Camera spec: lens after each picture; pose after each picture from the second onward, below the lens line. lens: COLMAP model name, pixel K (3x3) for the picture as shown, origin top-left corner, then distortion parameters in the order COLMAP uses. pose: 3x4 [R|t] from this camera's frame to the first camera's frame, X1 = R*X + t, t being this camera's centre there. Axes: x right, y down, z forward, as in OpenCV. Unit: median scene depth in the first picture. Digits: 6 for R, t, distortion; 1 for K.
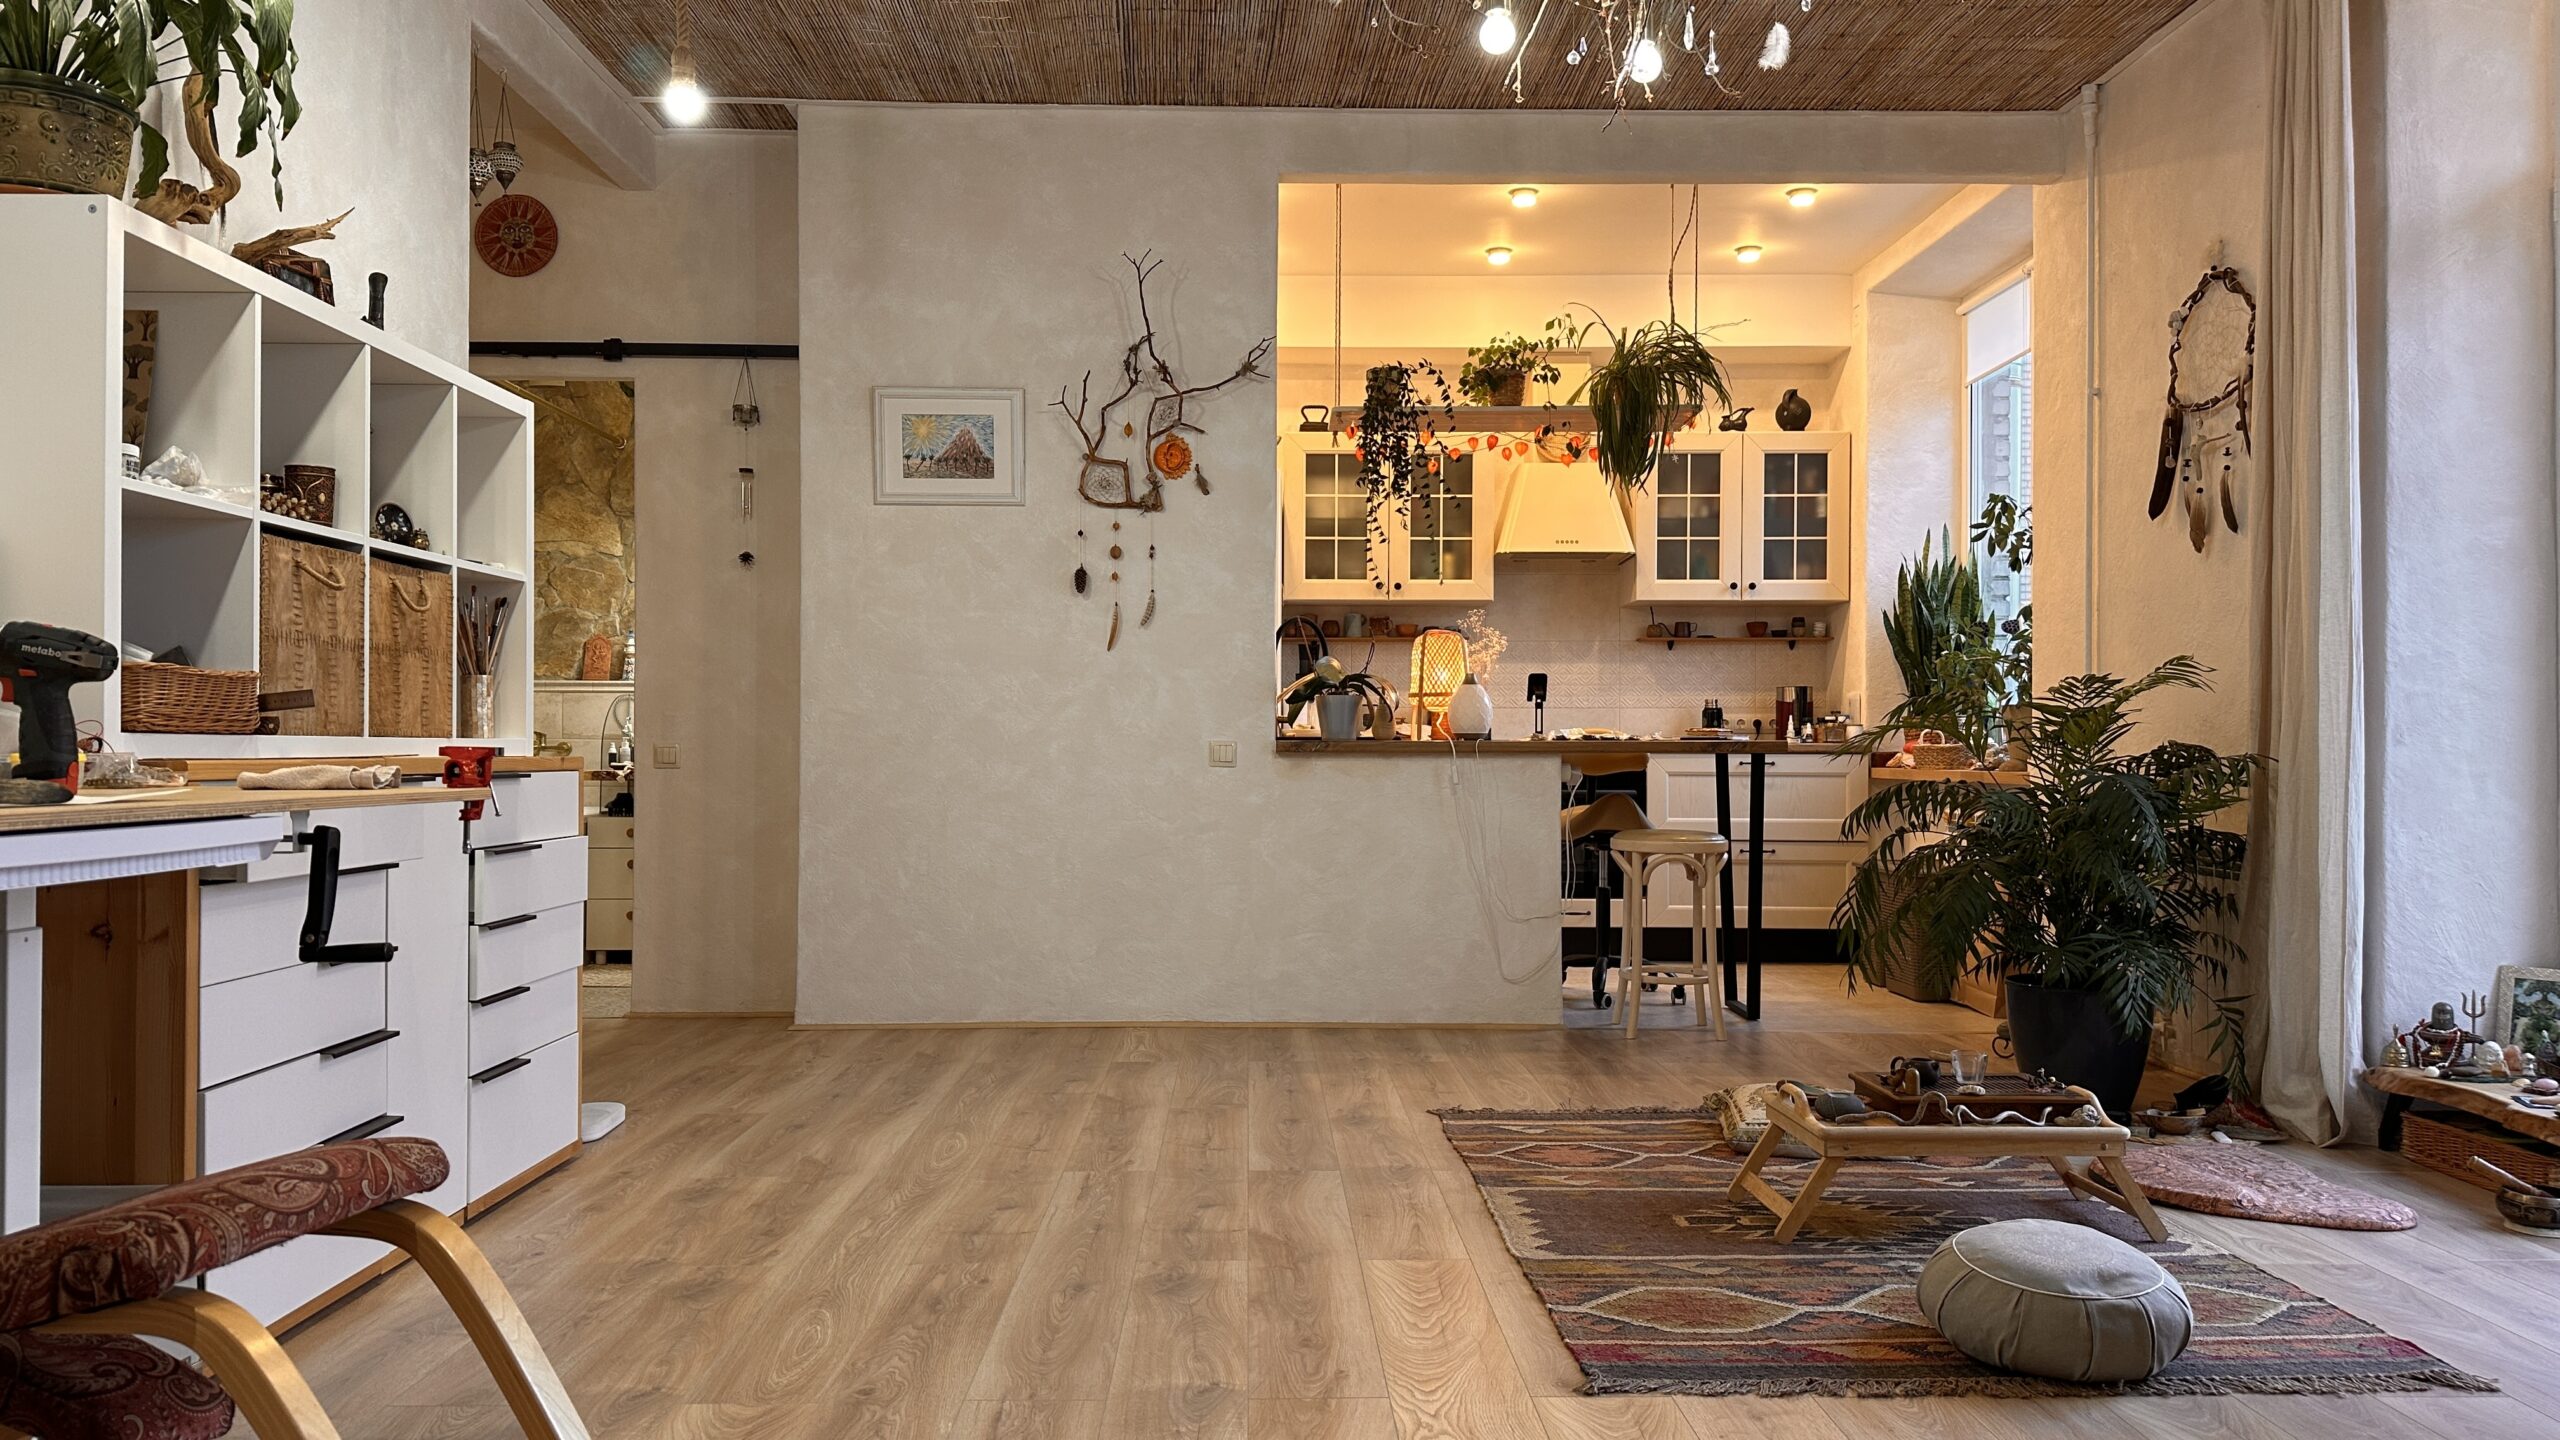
lens RADIAL K [[1755.8, 0, 1284.5], [0, 1755.8, 739.9], [0, 0, 1]] dist [0.157761, -0.312703]
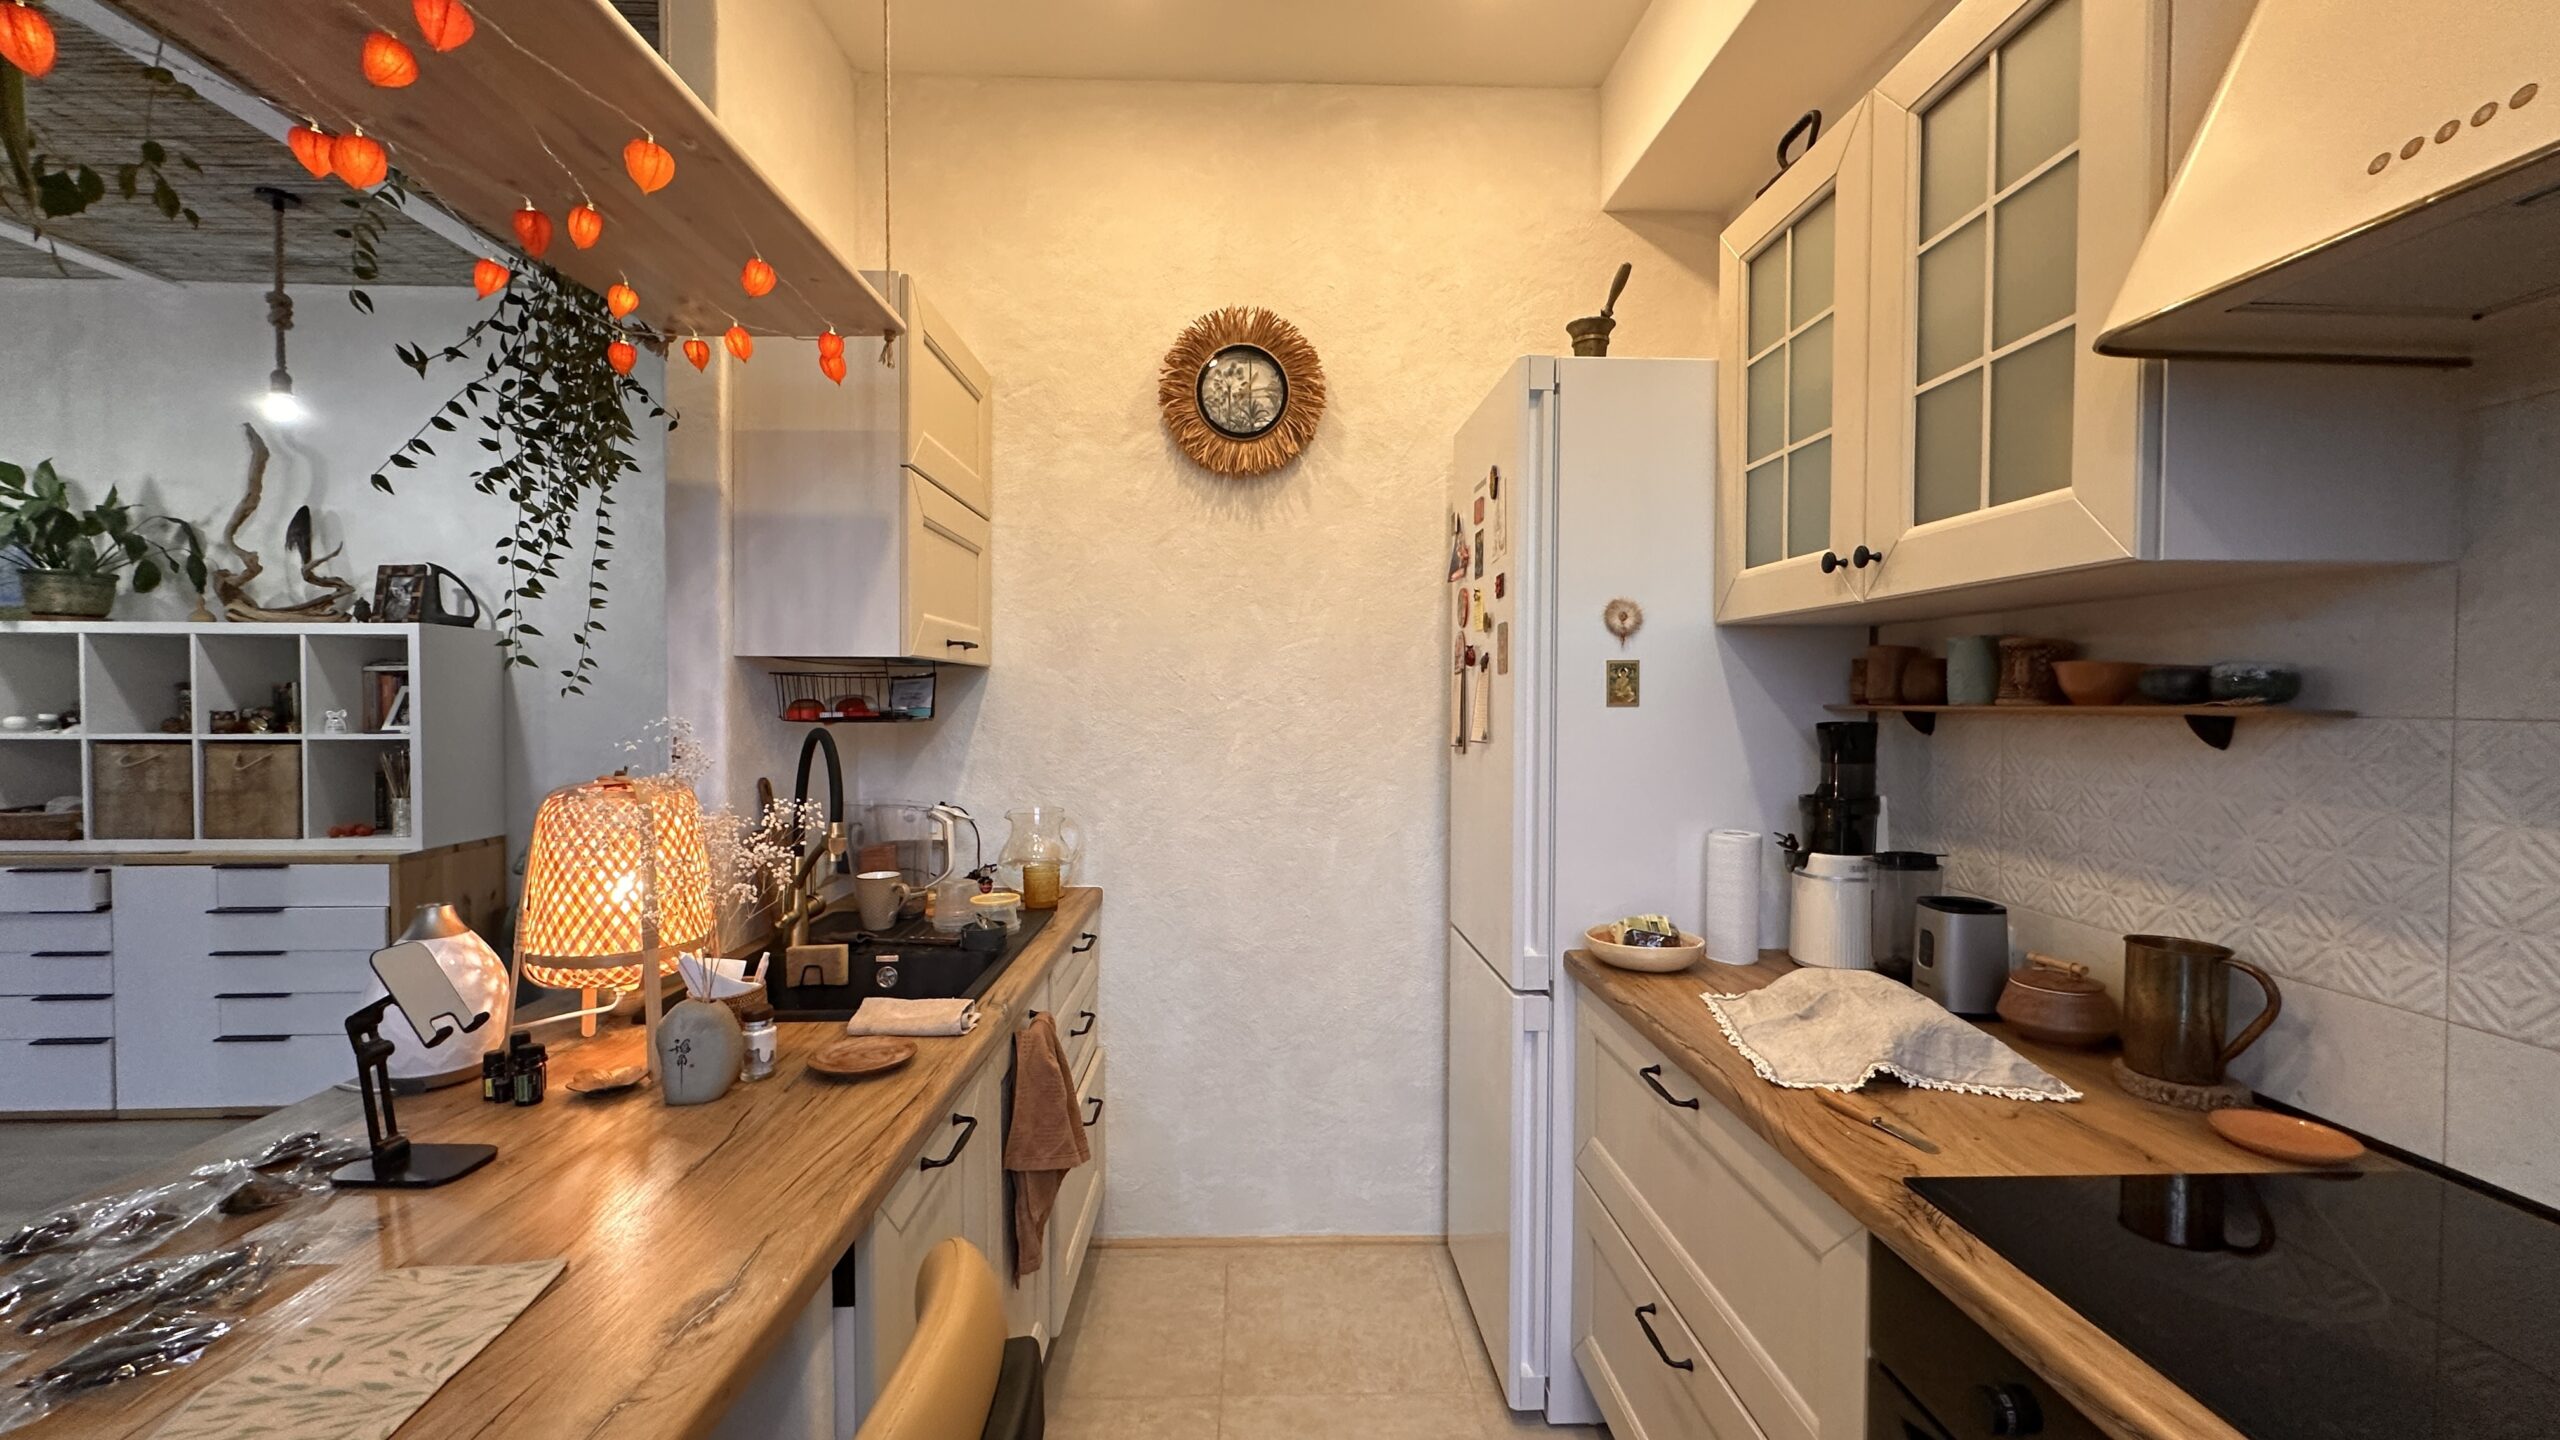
lens RADIAL K [[1027.6, 0, 1283.6], [0, 1027.6, 719.9], [0, 0, 1]] dist [0.000122, -0.000116]
pose [[0.017554, 0.018862, -0.999668, 0.248266], [0.002304, 0.999819, 0.018905, -0.060948], [0.999843, -0.002635, 0.017507, 0.884551]]
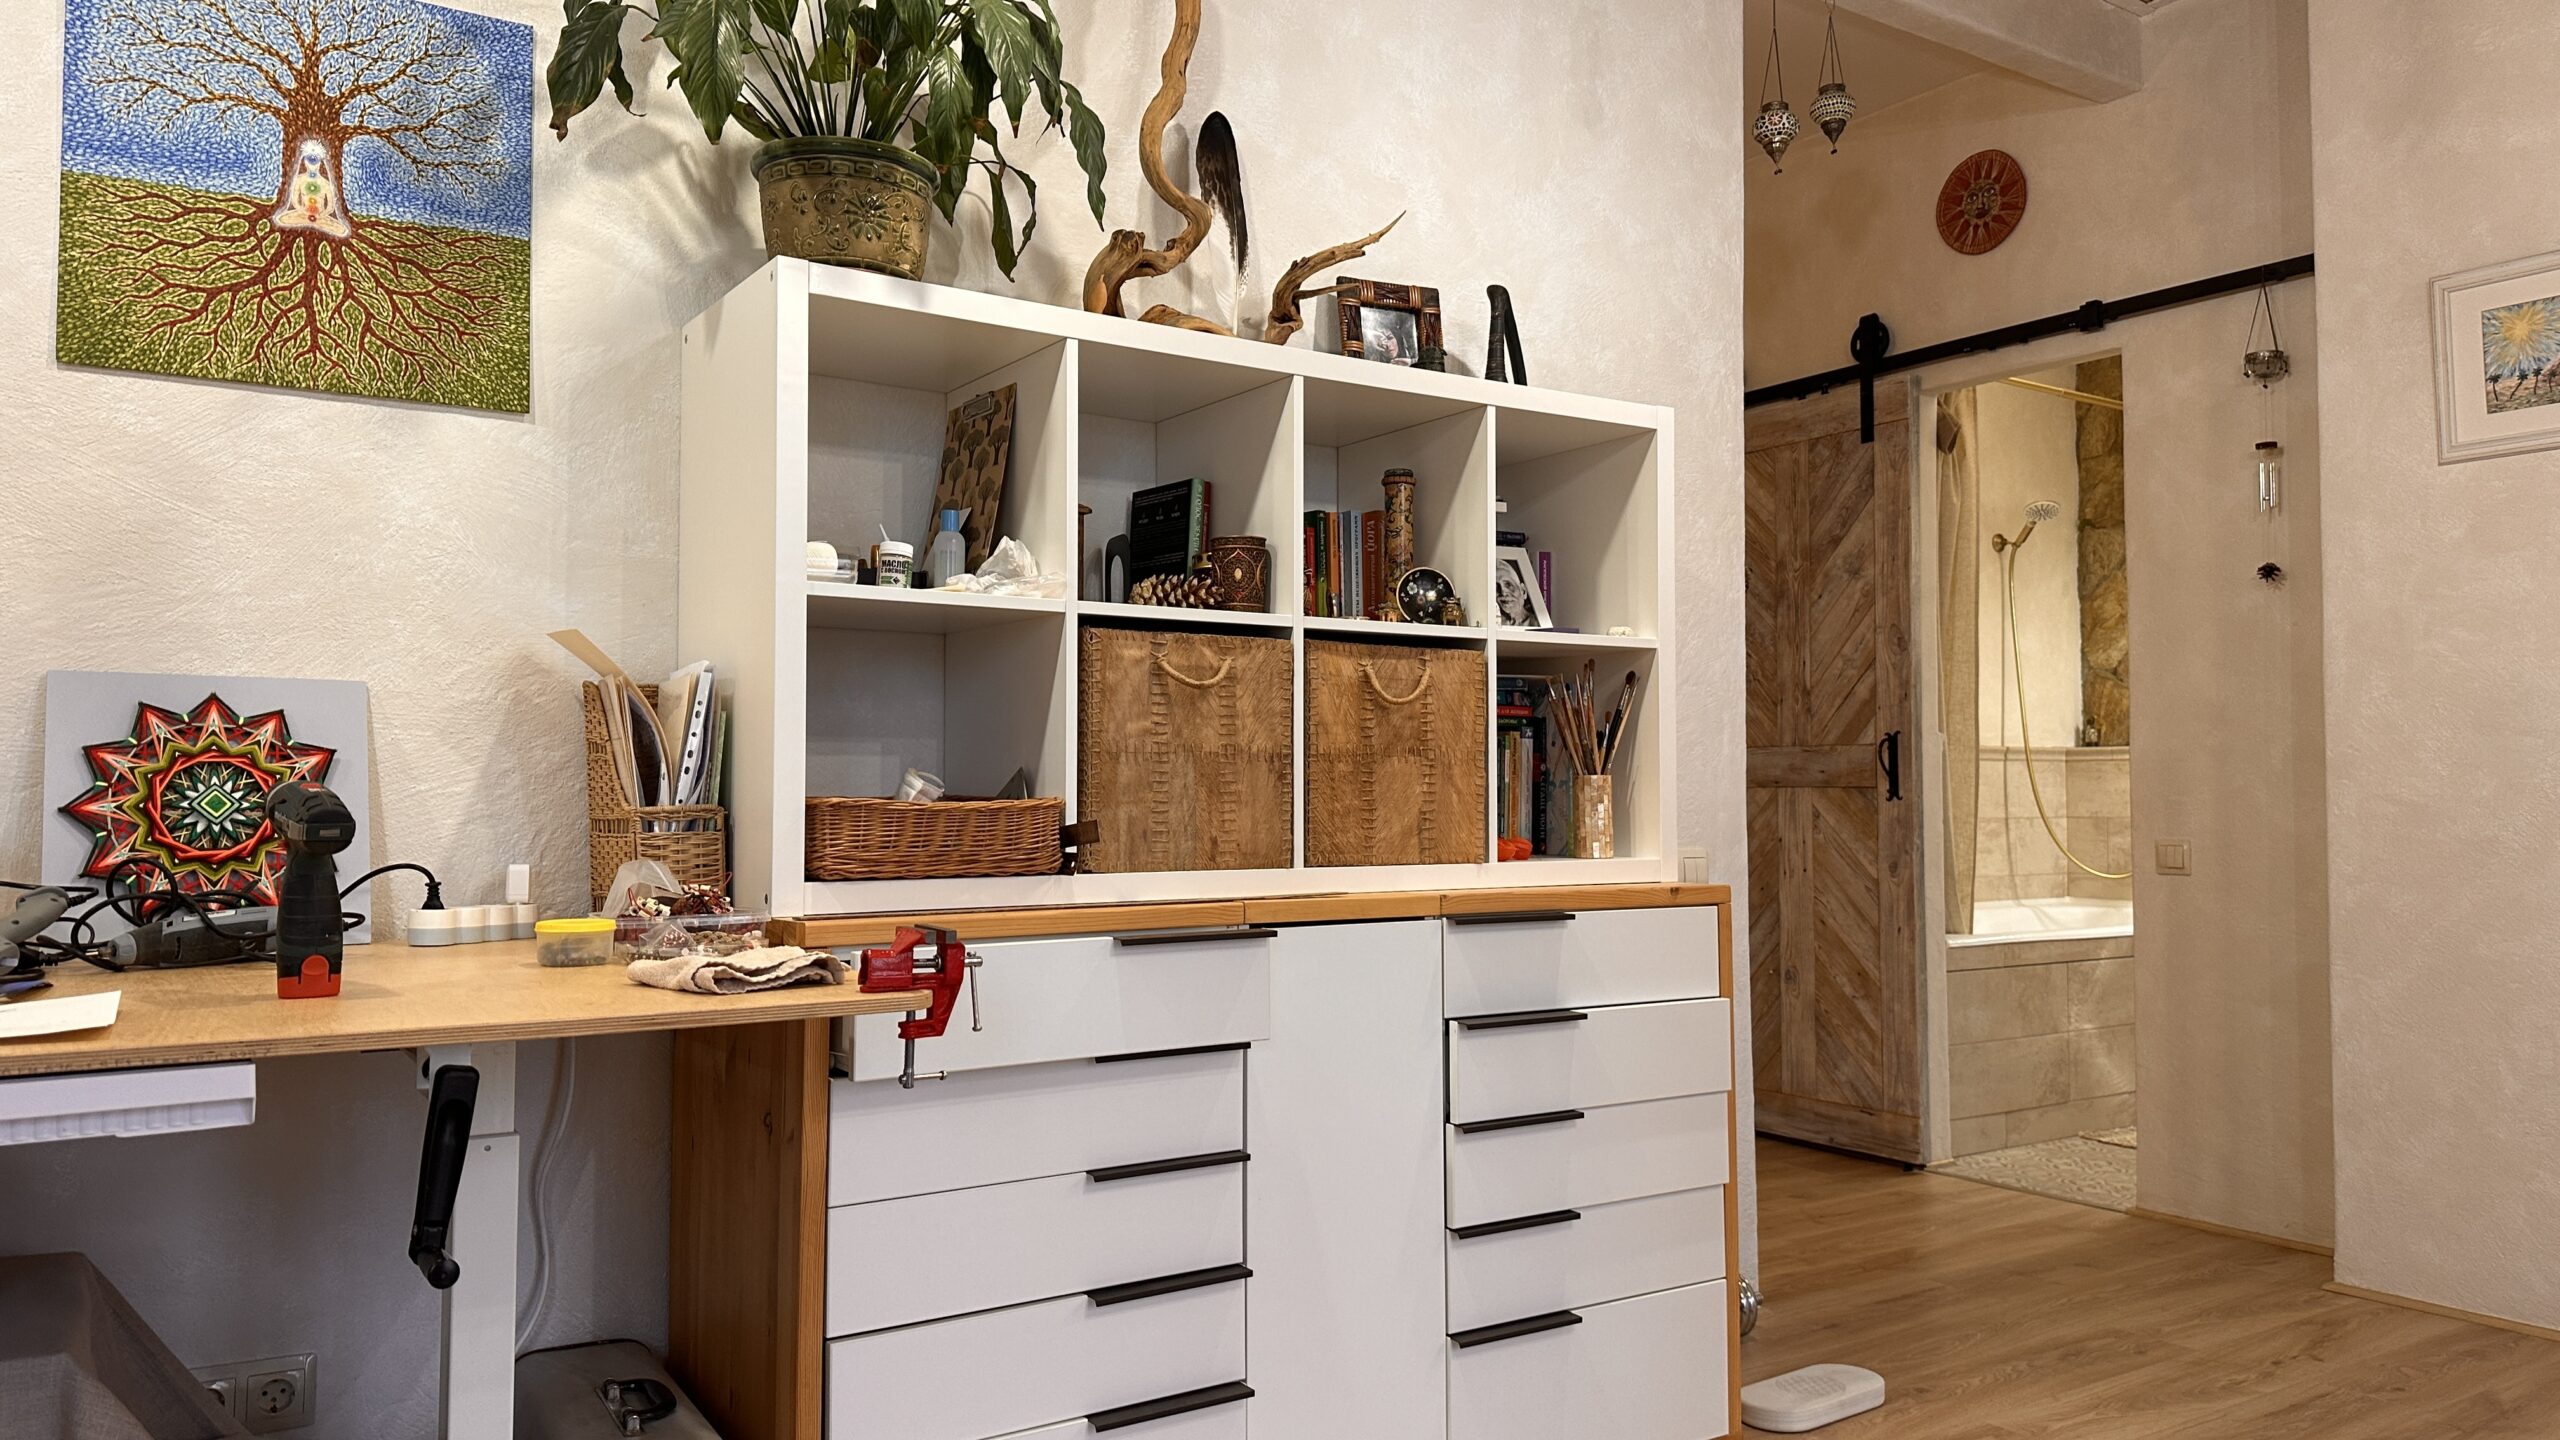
lens RADIAL K [[1803.7, 0, 1290.0], [0, 1803.7, 715.7], [0, 0, 1]] dist [0.028158, -0.036534]
pose [[0.536611, -0.036695, -0.843031, 0.062898], [0.004130, 0.999156, -0.040862, -0.015248], [0.843819, 0.018445, 0.536310, 0.236460]]
